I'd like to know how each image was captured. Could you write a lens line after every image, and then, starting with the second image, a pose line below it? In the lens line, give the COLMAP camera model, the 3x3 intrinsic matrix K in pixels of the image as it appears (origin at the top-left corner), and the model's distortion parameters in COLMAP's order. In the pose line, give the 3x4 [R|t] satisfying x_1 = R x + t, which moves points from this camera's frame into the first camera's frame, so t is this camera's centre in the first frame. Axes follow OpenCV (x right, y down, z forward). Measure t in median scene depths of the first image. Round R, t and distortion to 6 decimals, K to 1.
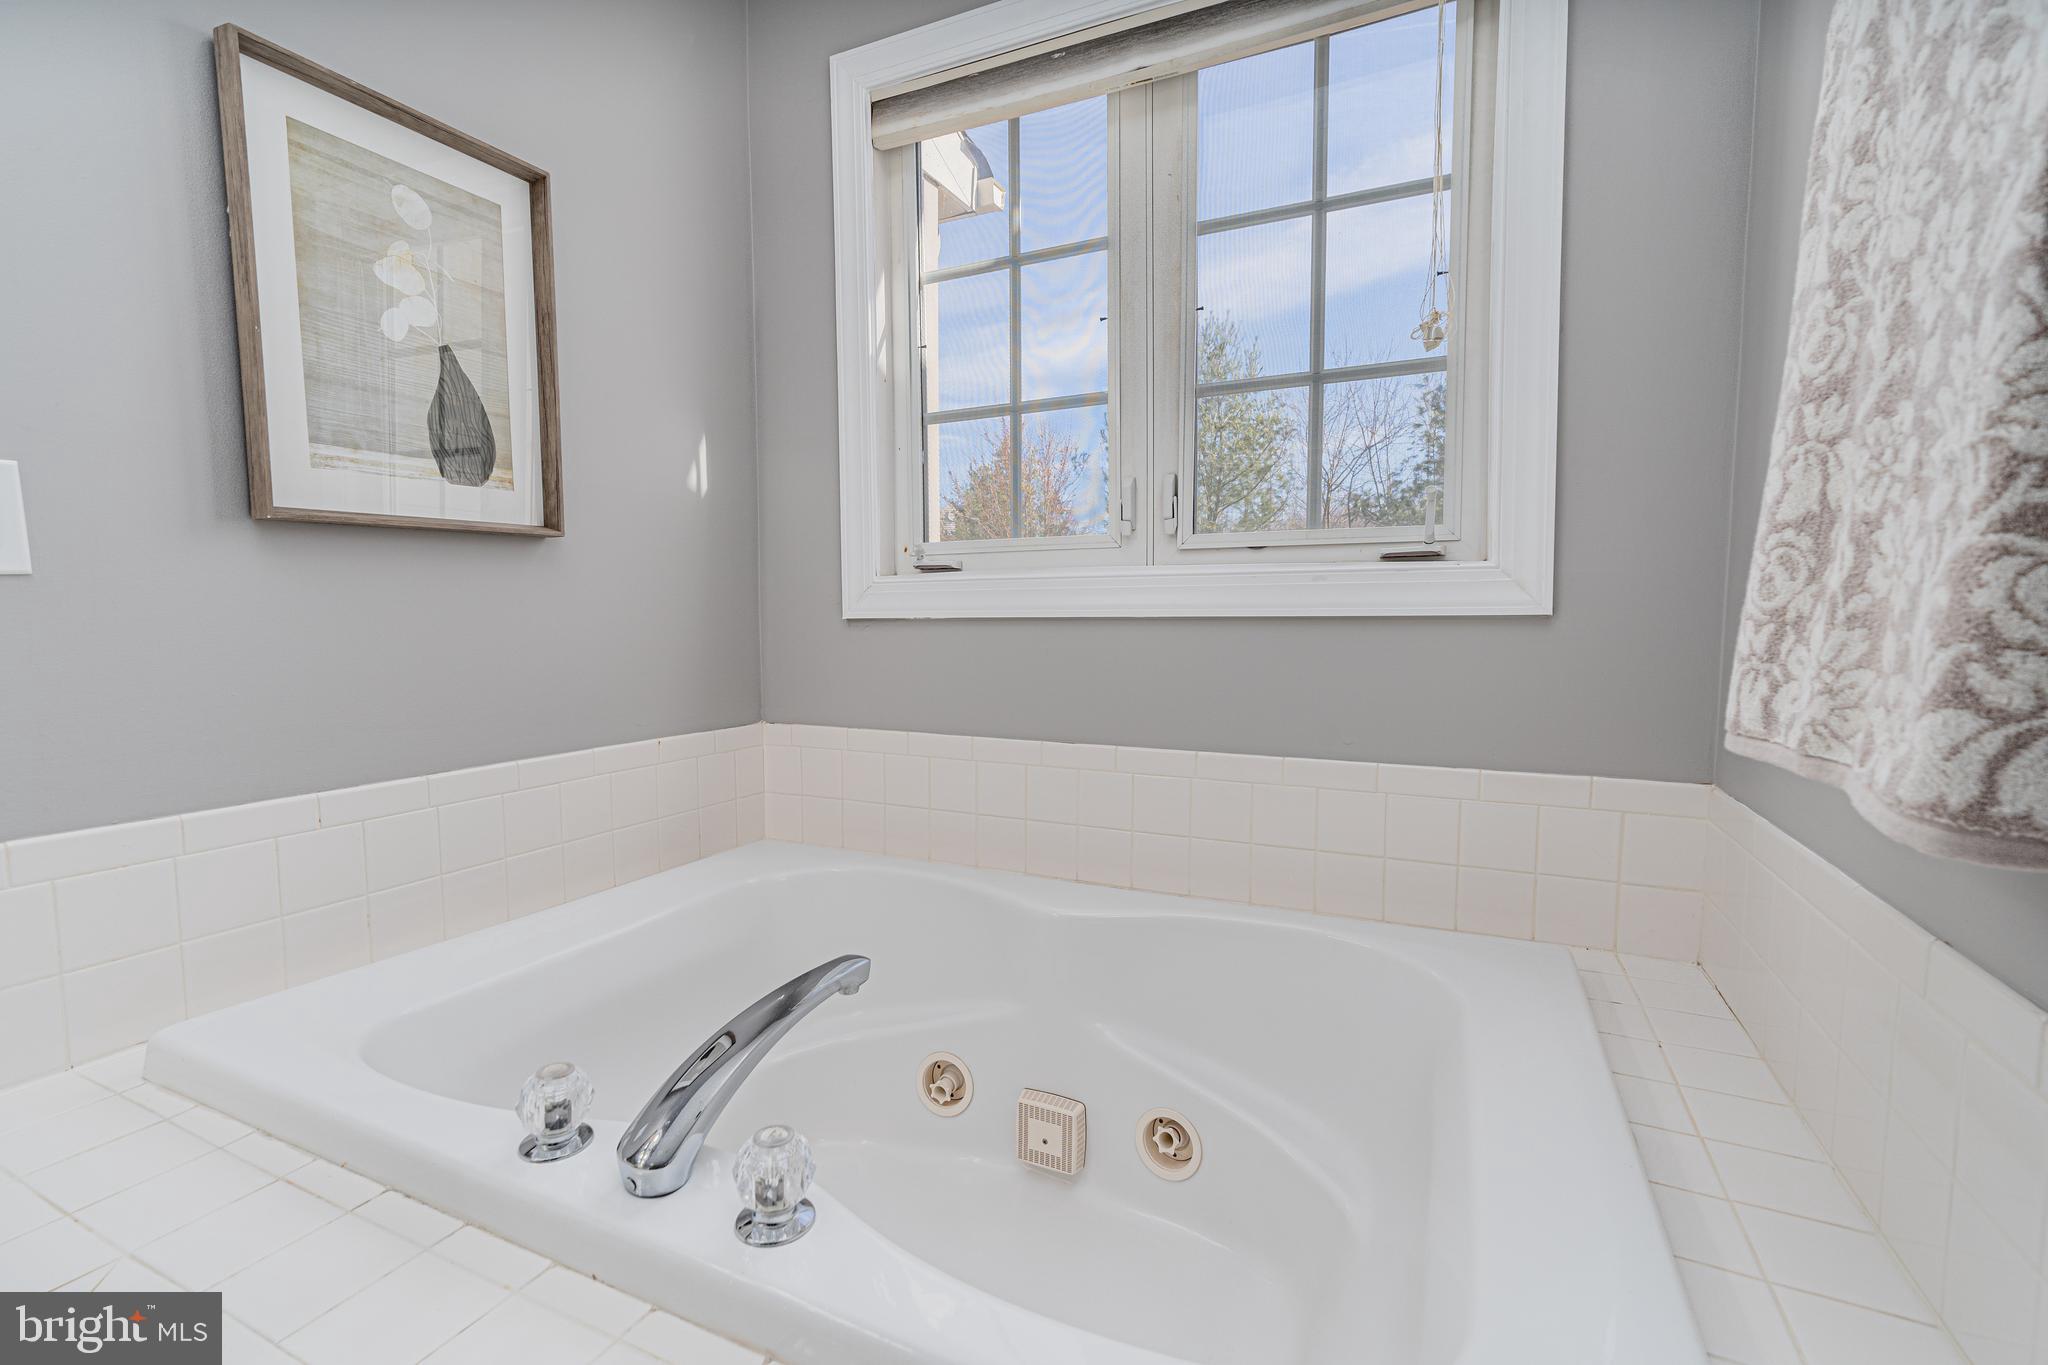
lens RADIAL K [[928.6, 0, 1001.3], [0, 928.6, 684.6], [0, 0, 1]] dist [-0.006590, 0.000295]
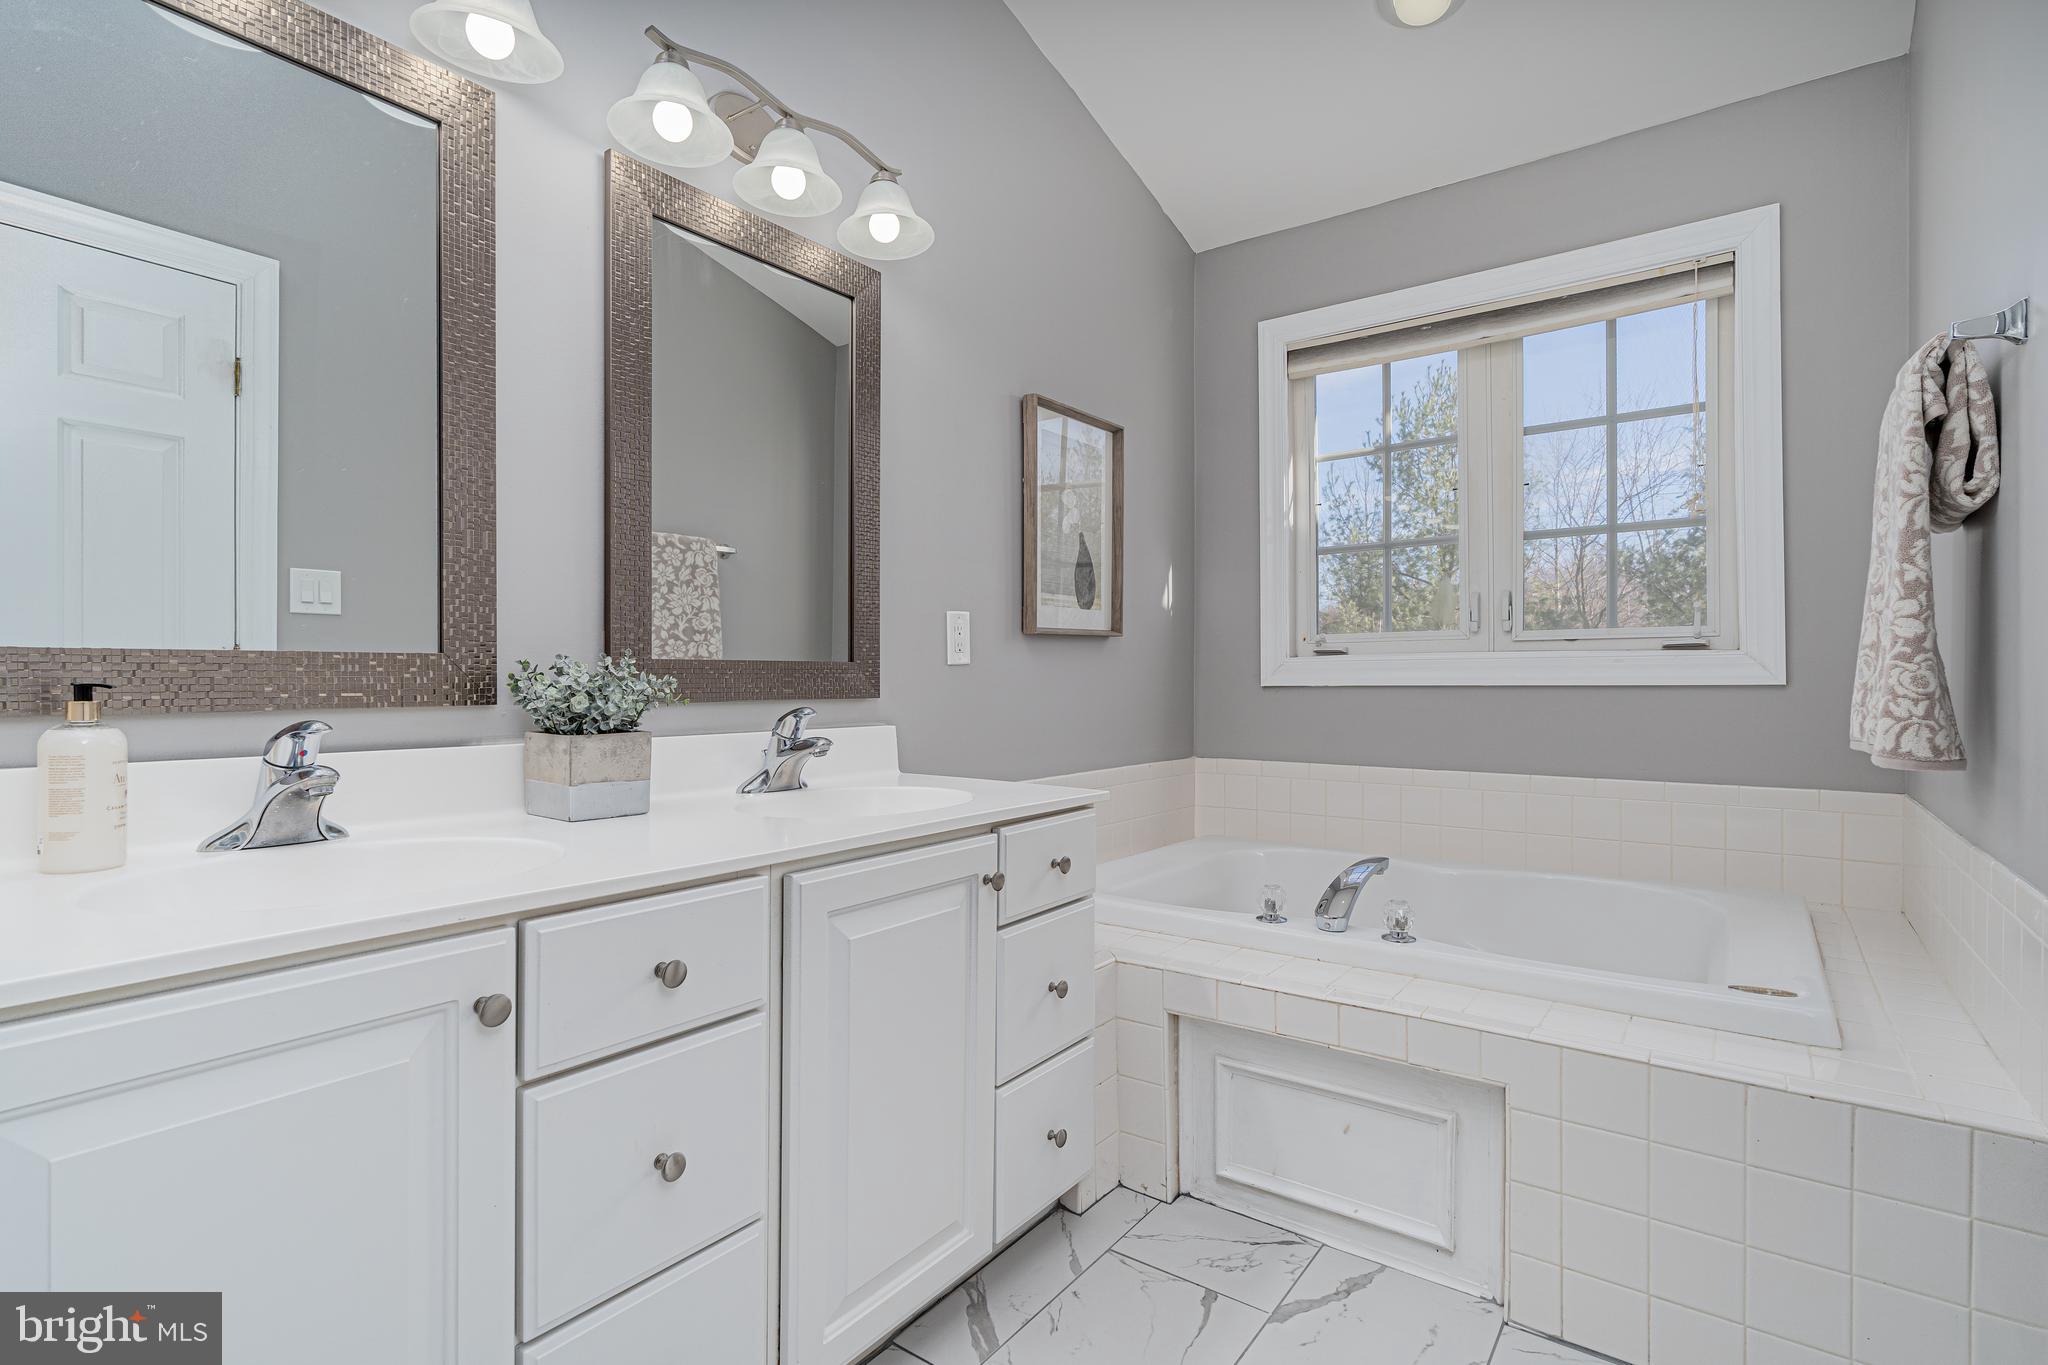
lens RADIAL K [[1027.2, 0, 989.6], [0, 1027.2, 682.4], [0, 0, 1]] dist [-0.003380, -0.000214]
pose [[0.983284, 0.002927, -0.182057, -0.372134], [-0.016519, 0.997181, -0.073186, 0.062023], [0.181330, 0.074970, 0.980560, -0.850607]]
